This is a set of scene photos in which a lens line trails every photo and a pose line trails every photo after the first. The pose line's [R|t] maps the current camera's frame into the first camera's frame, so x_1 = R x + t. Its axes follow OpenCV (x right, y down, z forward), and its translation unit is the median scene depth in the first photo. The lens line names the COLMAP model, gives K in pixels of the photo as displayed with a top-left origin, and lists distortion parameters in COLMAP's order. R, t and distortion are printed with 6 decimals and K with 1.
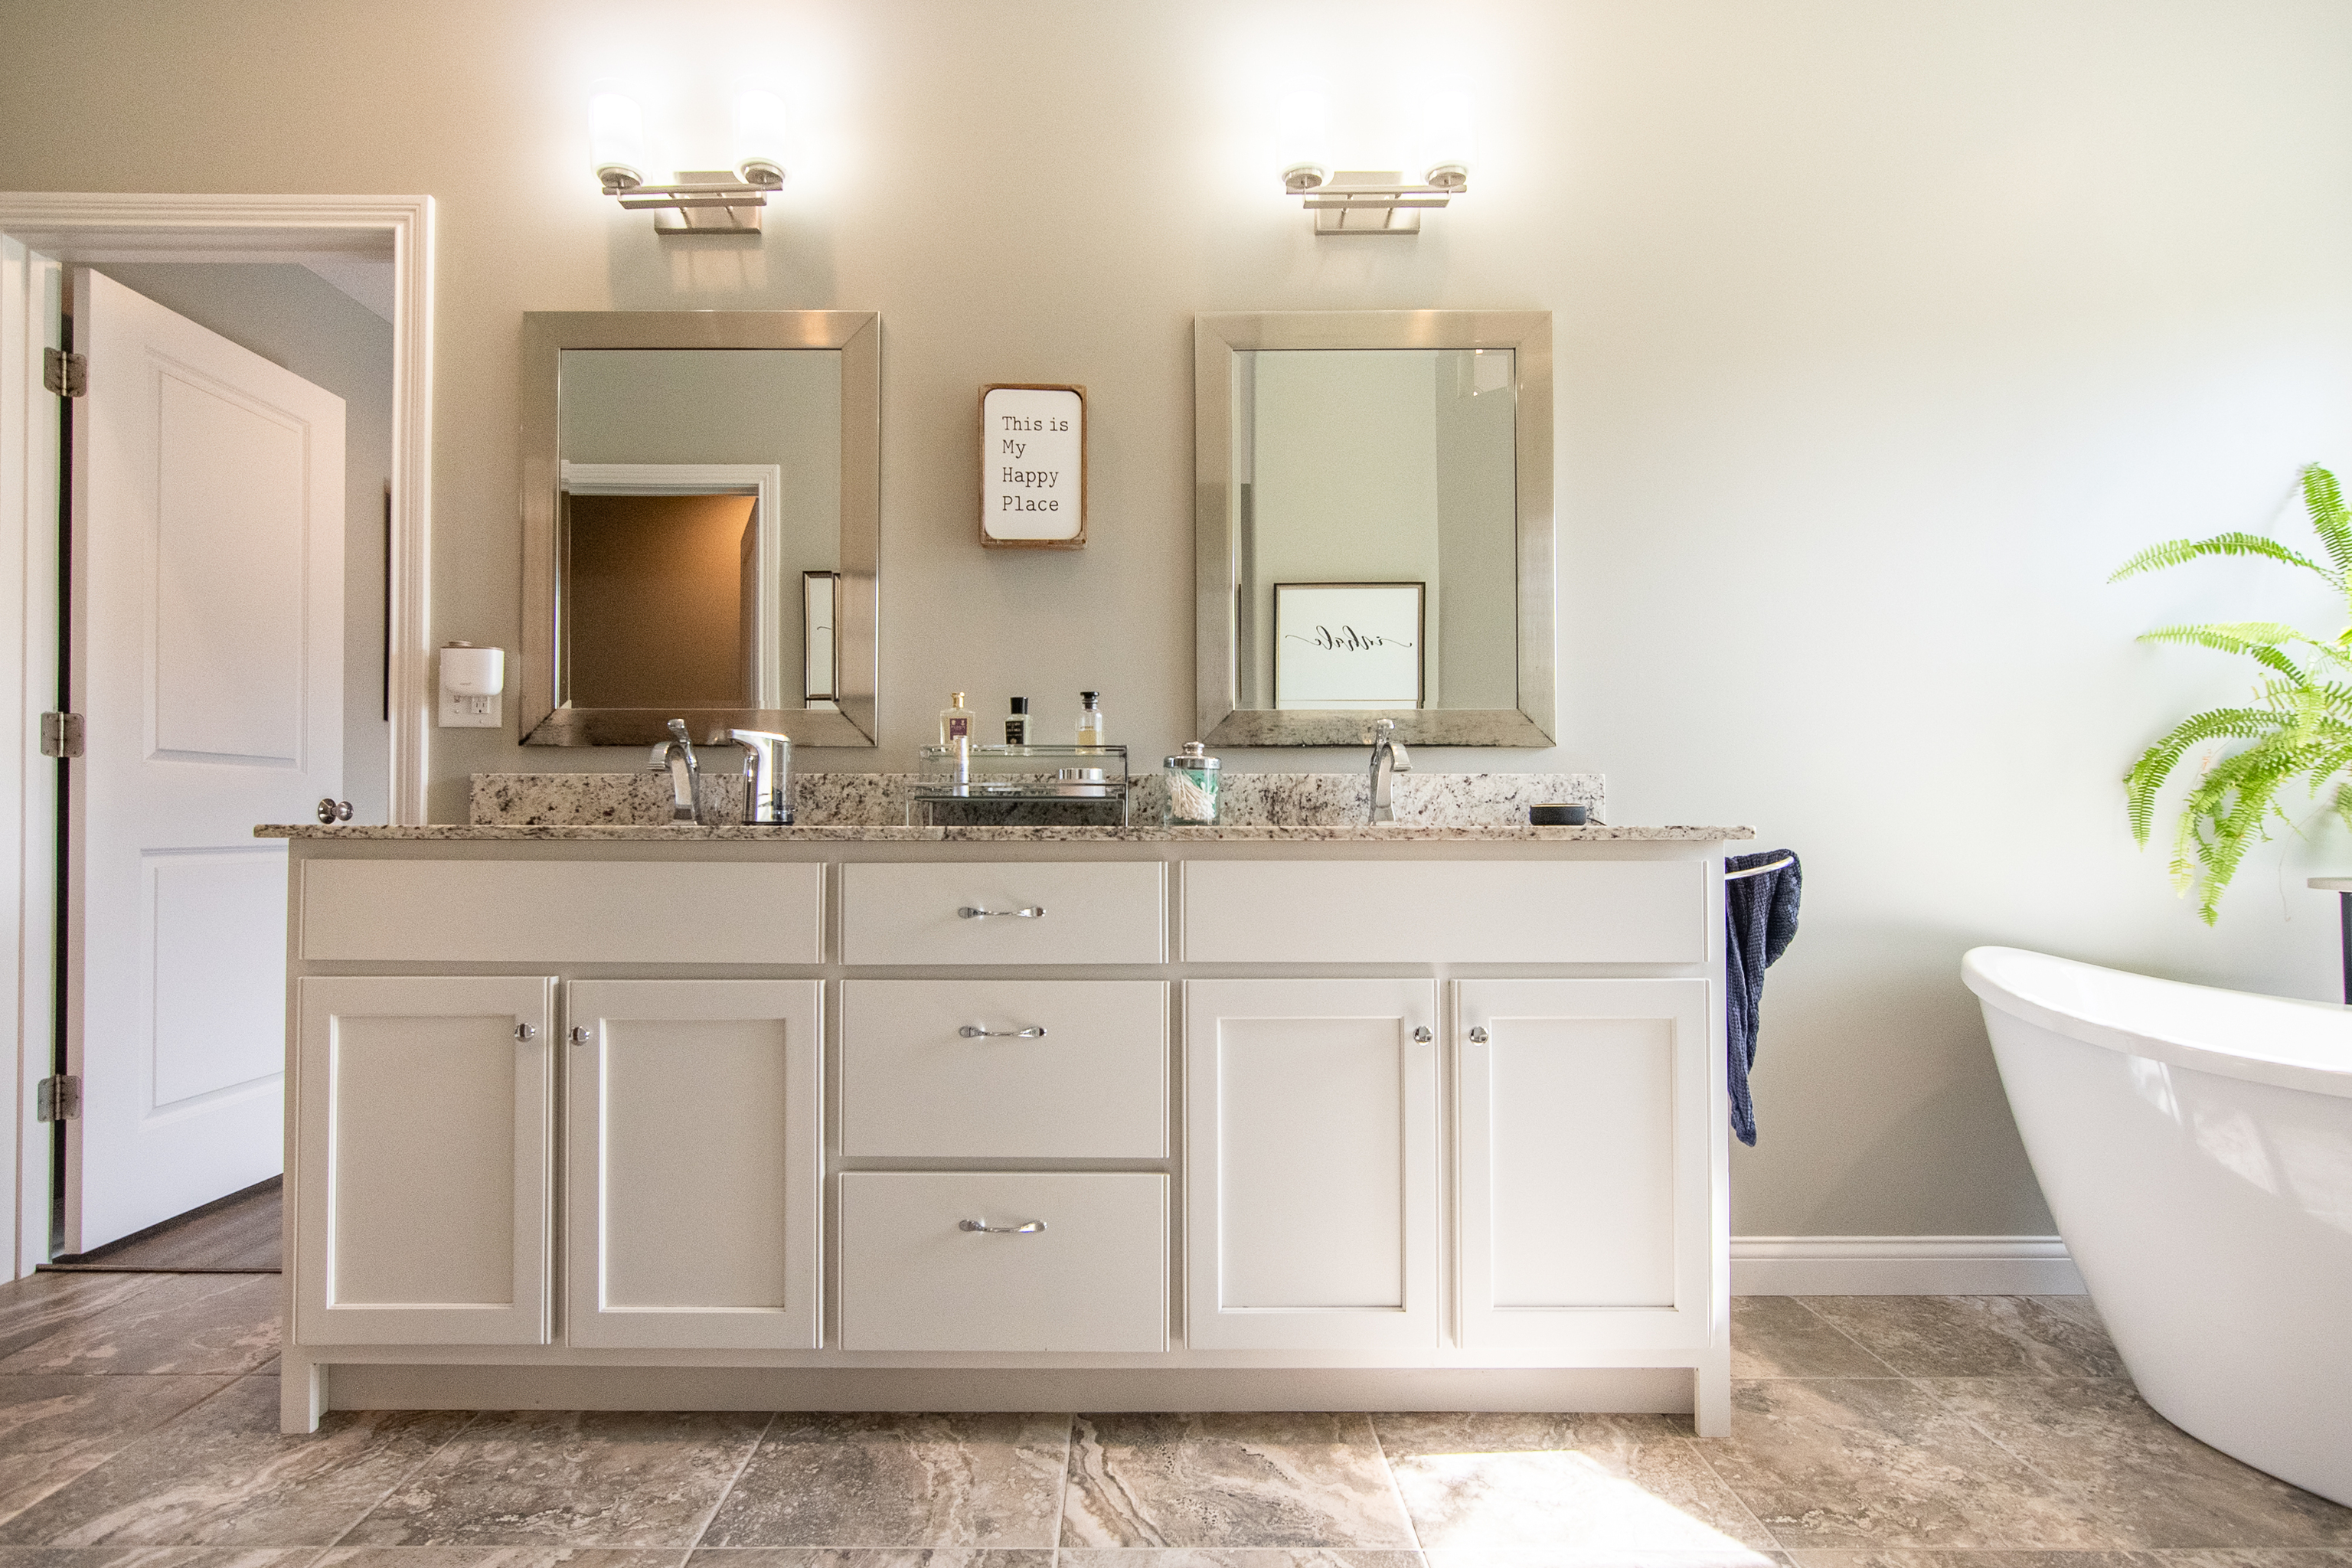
lens RADIAL K [[1148.0, 0, 1170.5], [0, 1148.0, 807.7], [0, 0, 1]] dist [-0.005268, 0.001786]
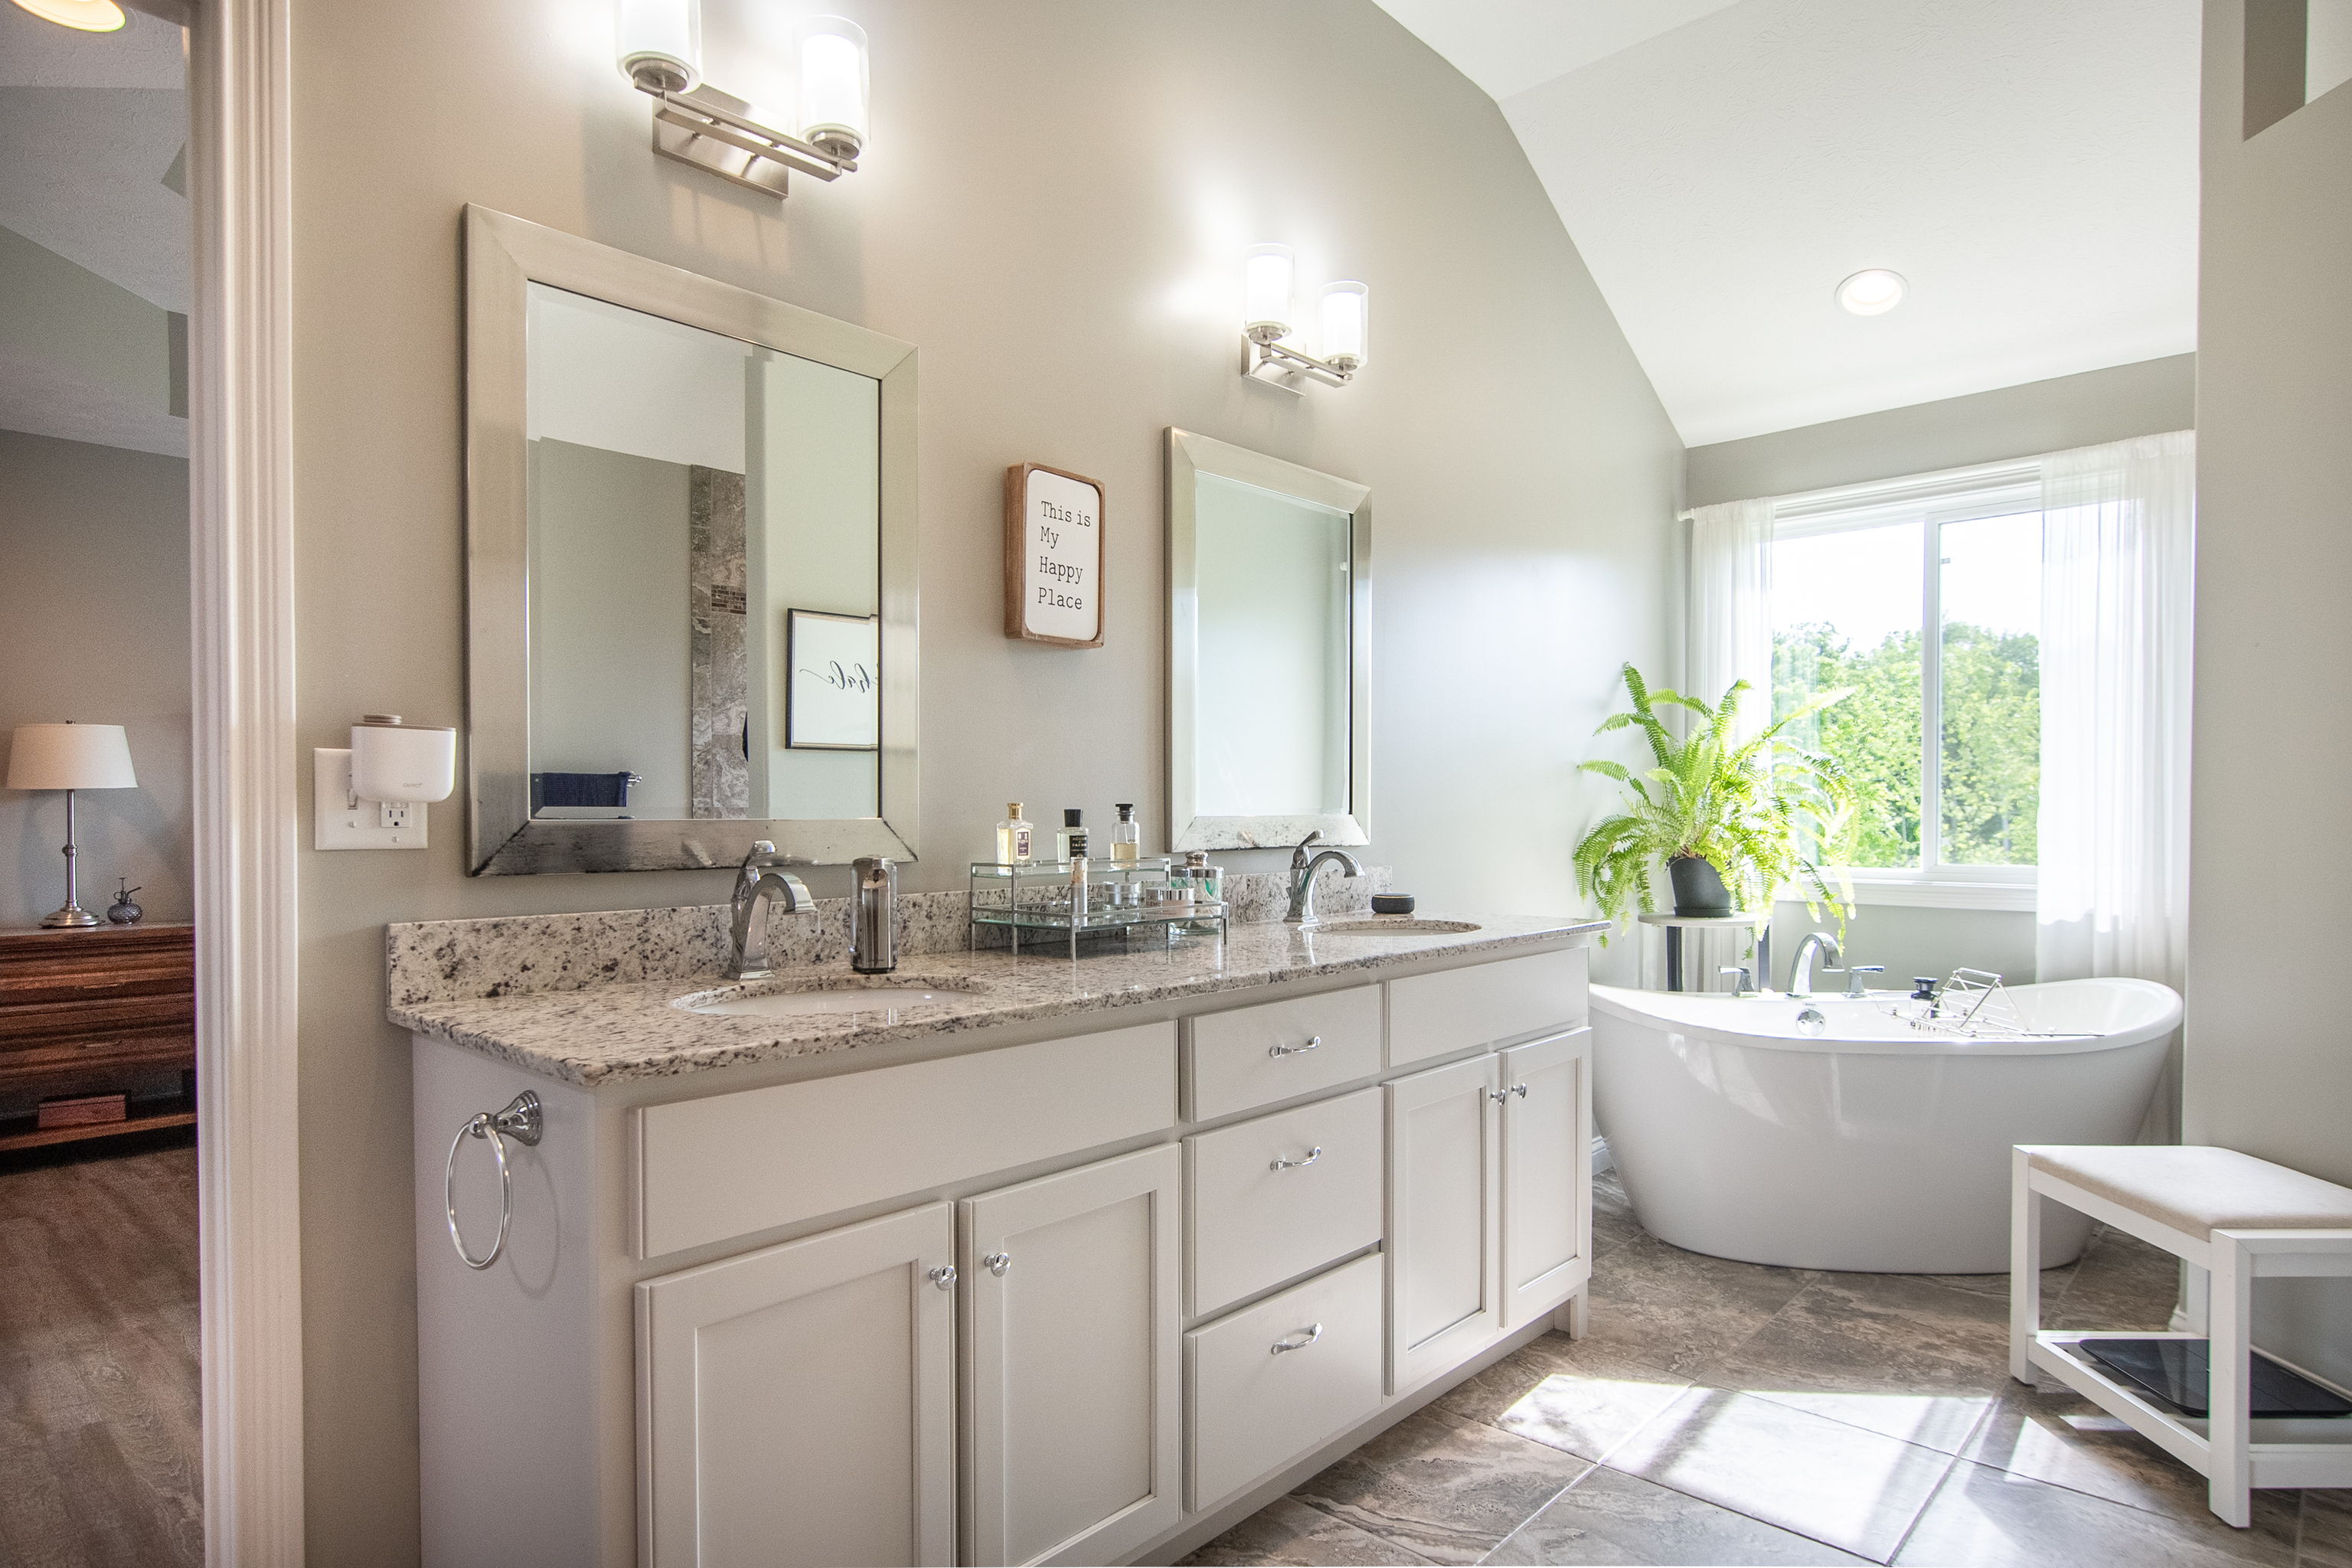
lens RADIAL K [[1308.5, 0, 1086.5], [0, 1308.5, 824.8], [0, 0, 1]] dist [-0.010669, 0.002406]
pose [[0.696991, -0.013279, 0.716957, -0.960621], [-0.009842, 0.999557, 0.028082, -0.121321], [-0.717013, -0.026629, 0.696551, 0.258483]]
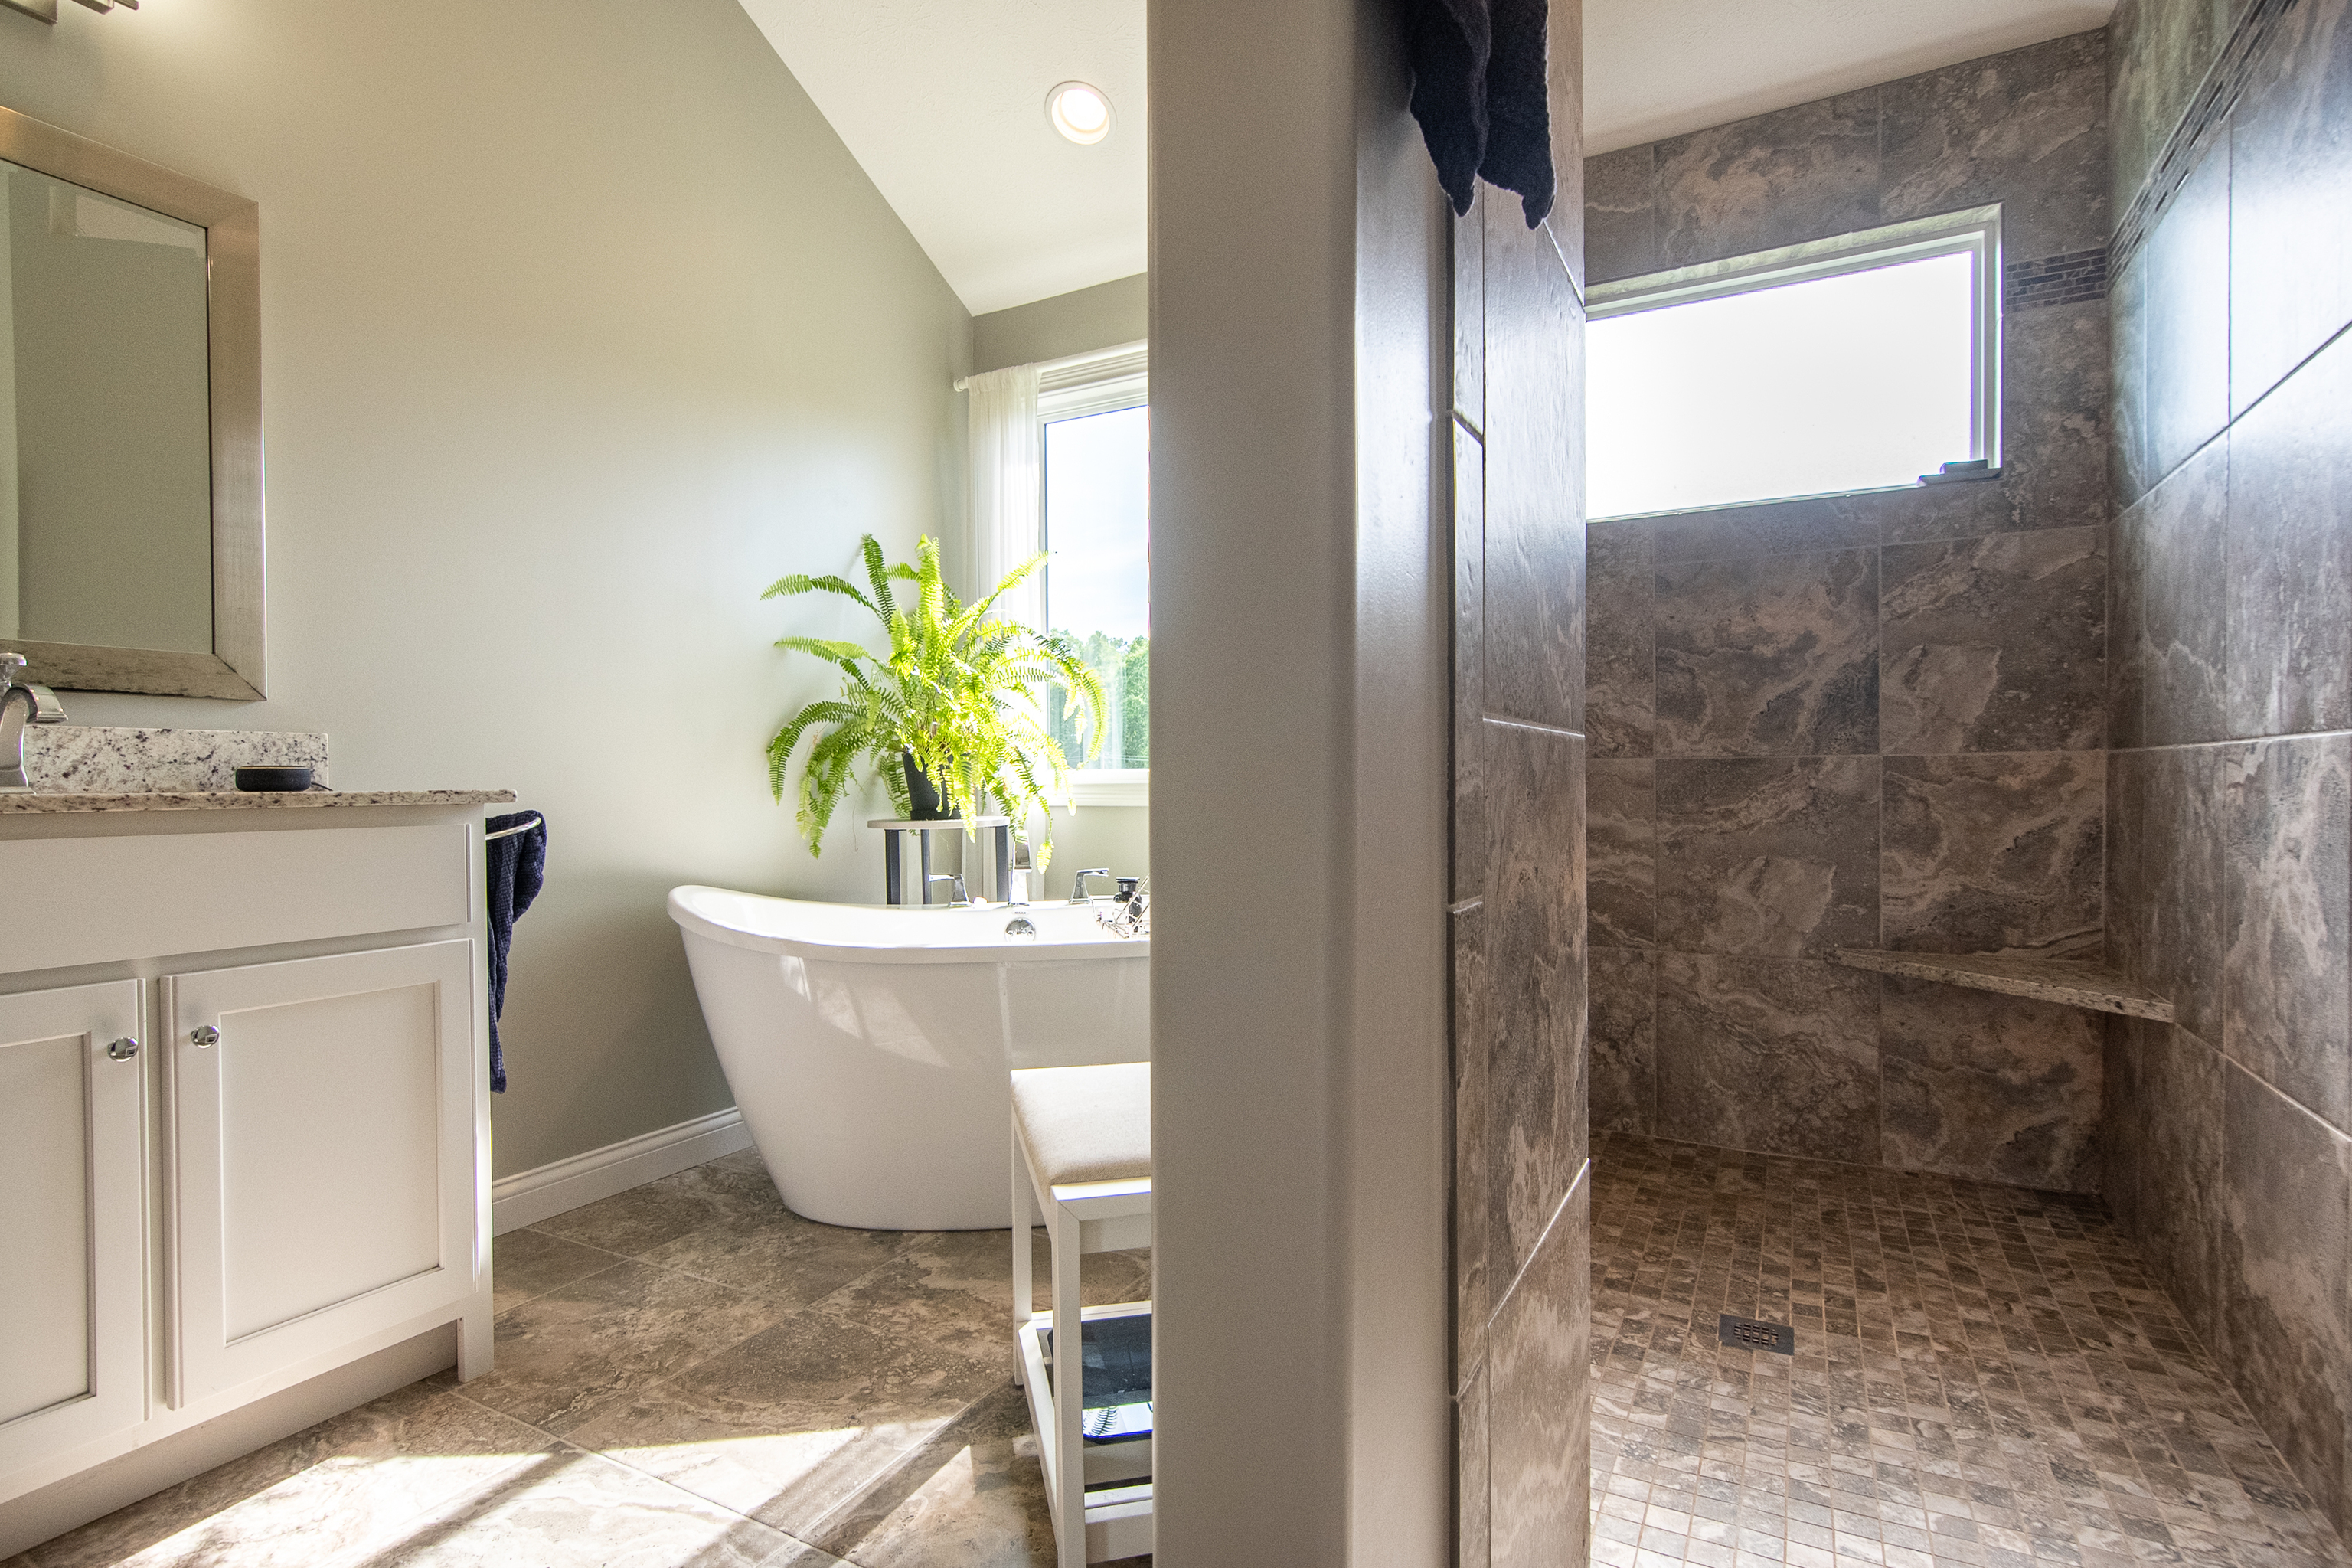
lens RADIAL K [[1148.0, 0, 1136.3], [0, 1148.0, 787.0], [0, 0, 1]] dist [-0.005268, 0.001786]
pose [[0.497723, -0.008408, 0.867295, -0.103940], [-0.007348, 0.999876, 0.013910, -0.004319], [-0.867305, -0.013297, 0.497599, -0.023818]]
